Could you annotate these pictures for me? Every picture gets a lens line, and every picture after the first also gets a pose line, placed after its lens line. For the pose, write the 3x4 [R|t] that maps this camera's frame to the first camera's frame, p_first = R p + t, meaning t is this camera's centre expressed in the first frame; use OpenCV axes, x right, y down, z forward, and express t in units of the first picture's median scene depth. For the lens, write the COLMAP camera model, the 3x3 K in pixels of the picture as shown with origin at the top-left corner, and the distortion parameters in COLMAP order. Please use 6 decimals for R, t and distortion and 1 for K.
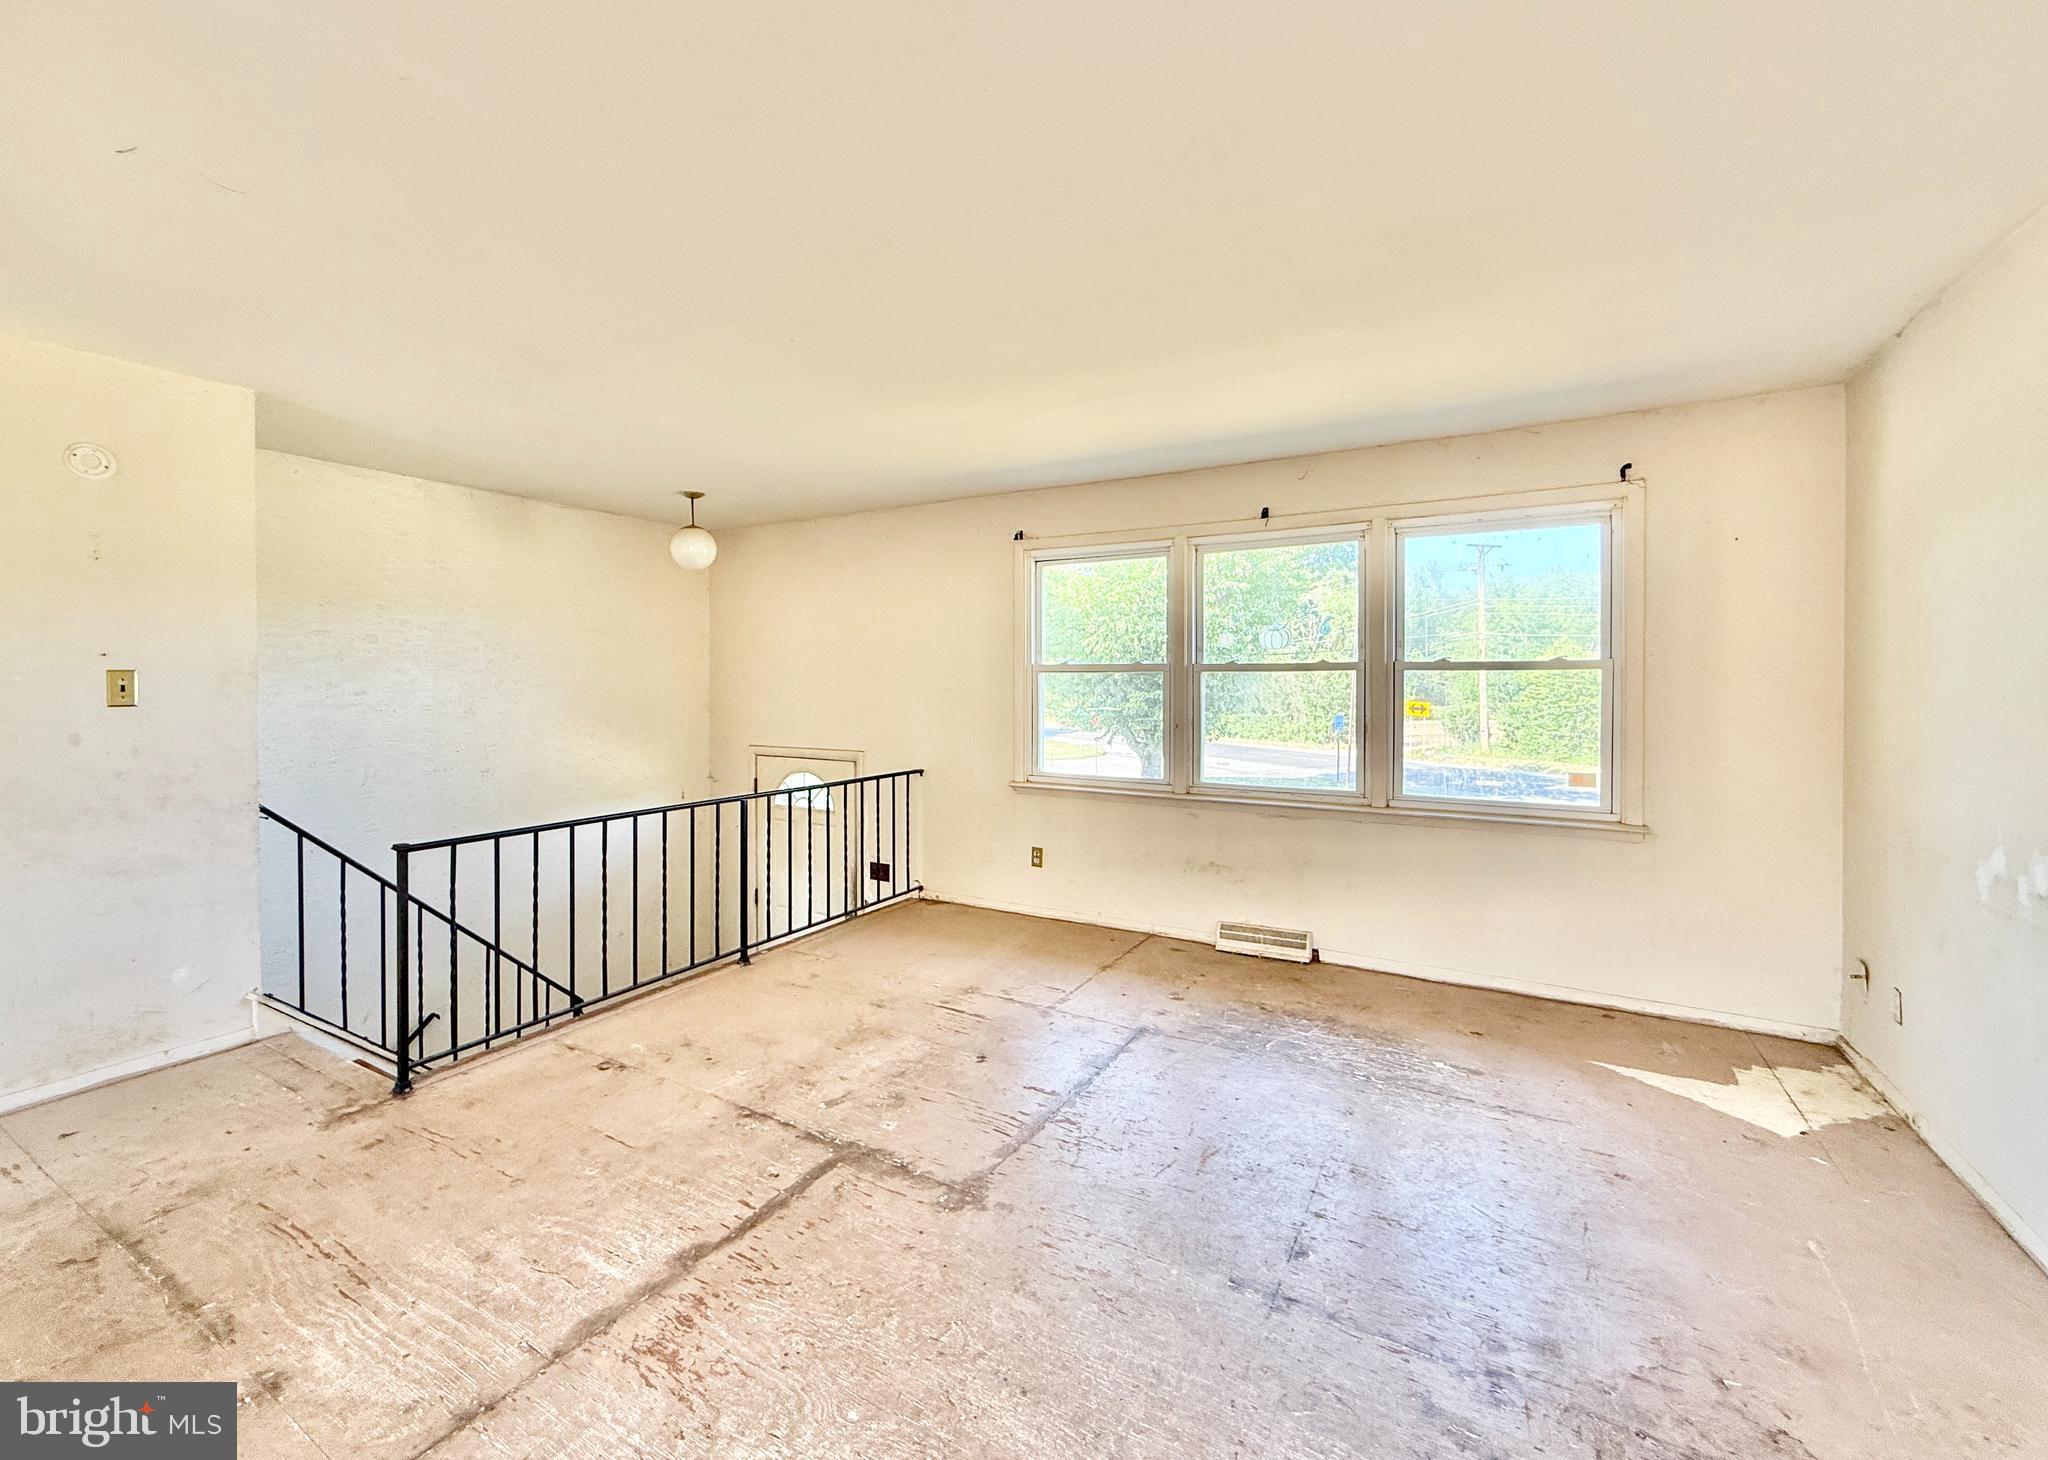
lens RADIAL K [[843.8, 0, 1021.3], [0, 843.8, 702.1], [0, 0, 1]] dist [-0.000092, 0.000359]
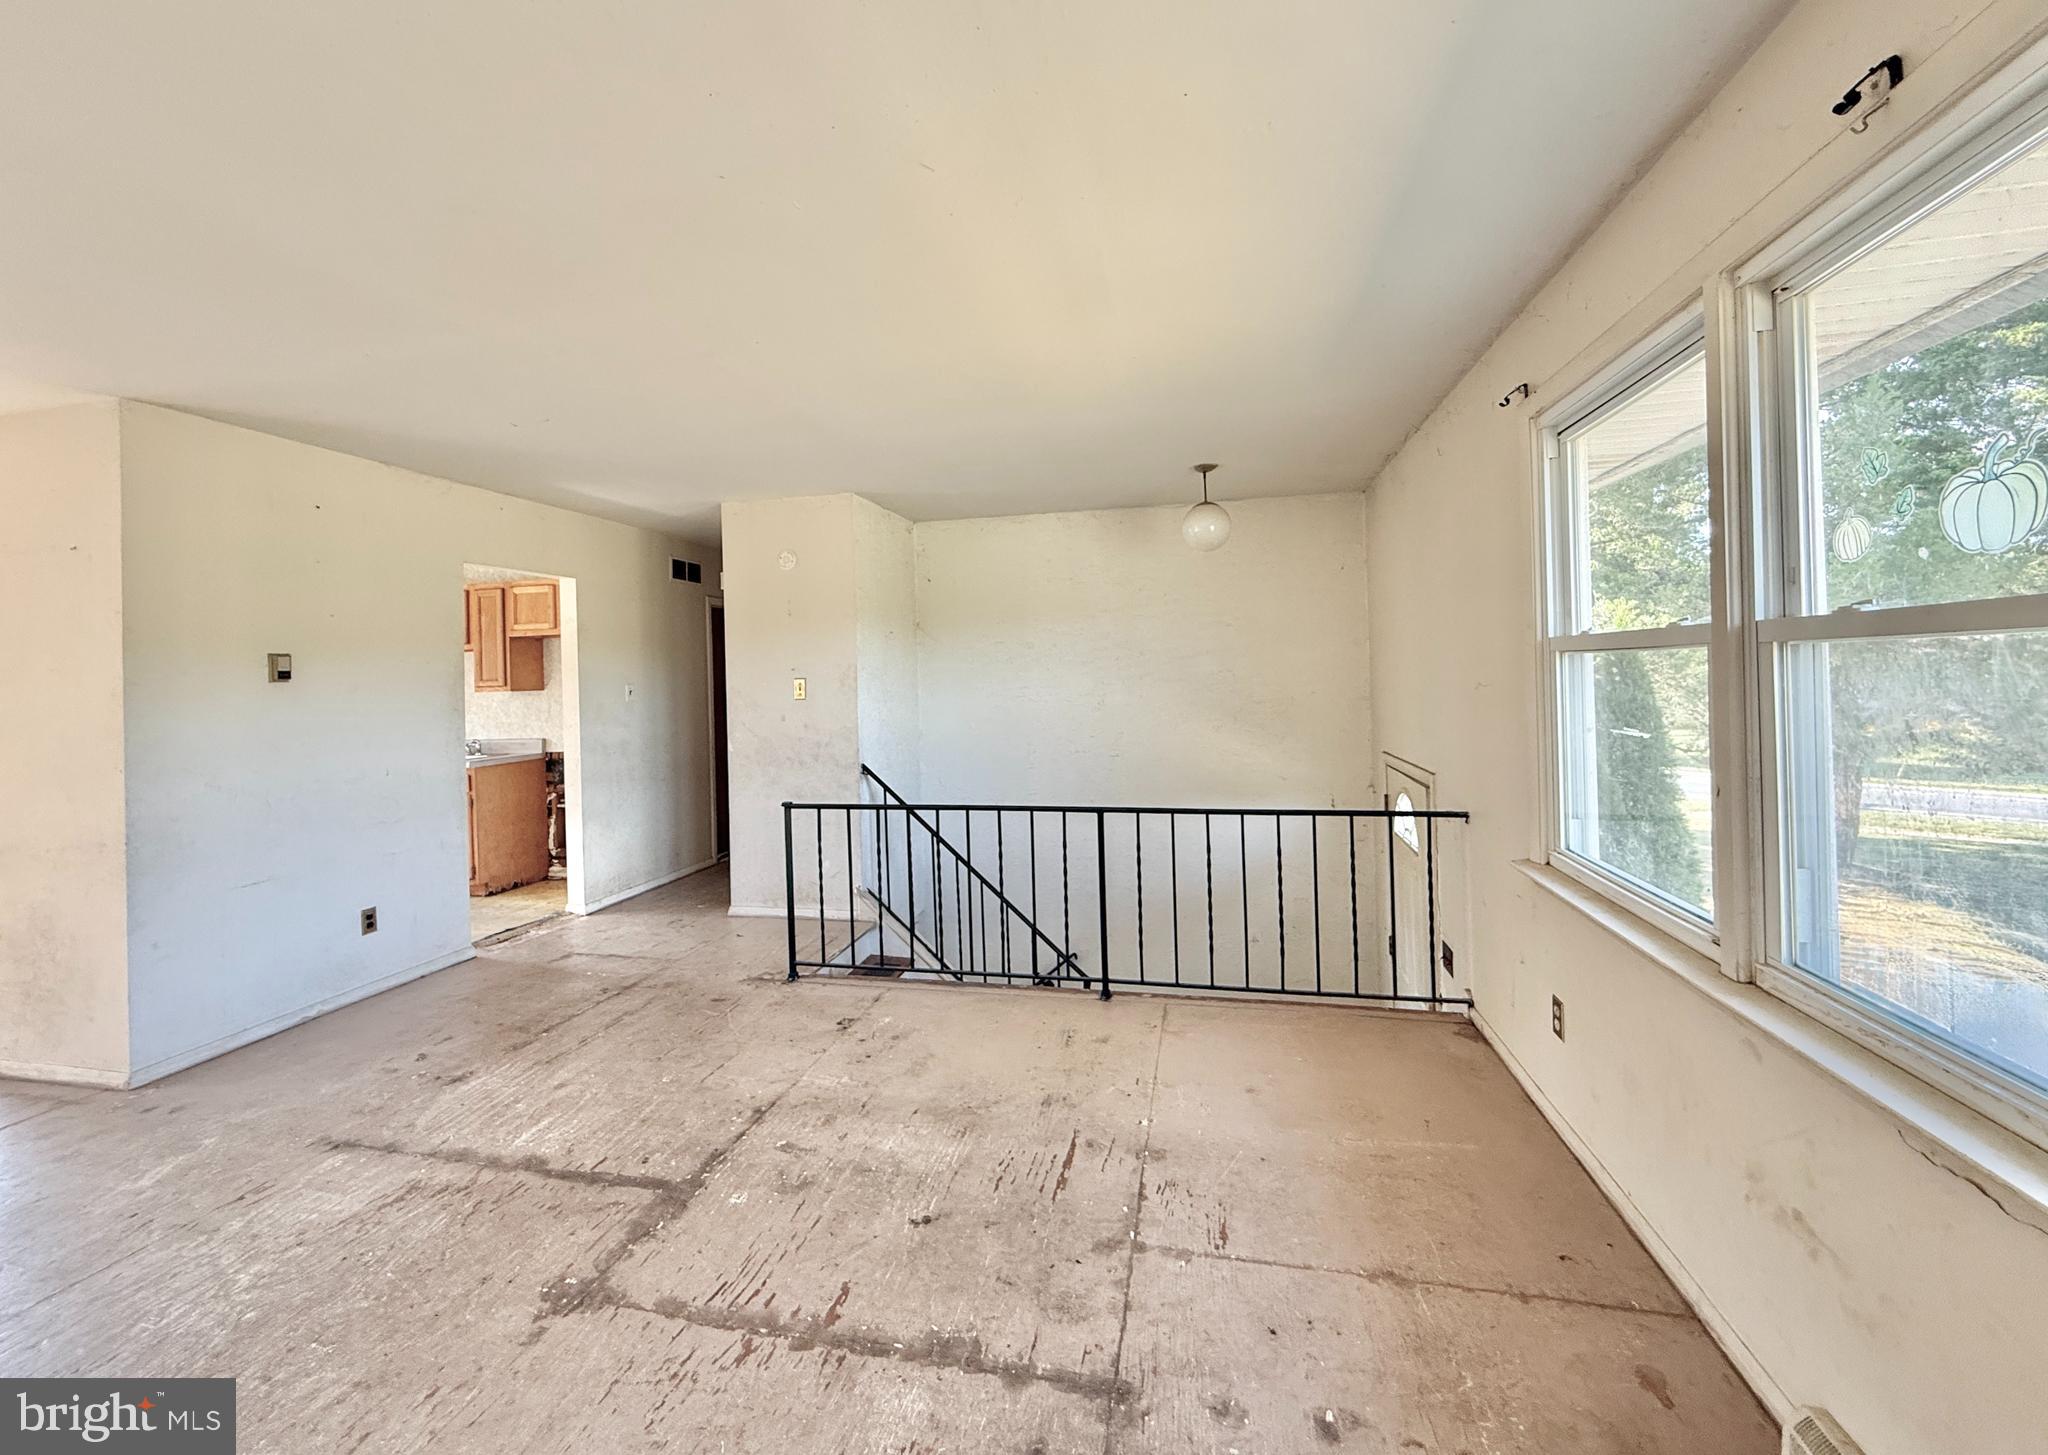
lens RADIAL K [[843.8, 0, 1023.2], [0, 843.8, 668.4], [0, 0, 1]] dist [-0.000092, 0.000359]
pose [[0.287626, -0.014716, -0.957630, 0.721881], [0.004136, 0.999892, -0.014123, -0.032507], [0.957734, 0.000101, 0.287656, 0.958857]]
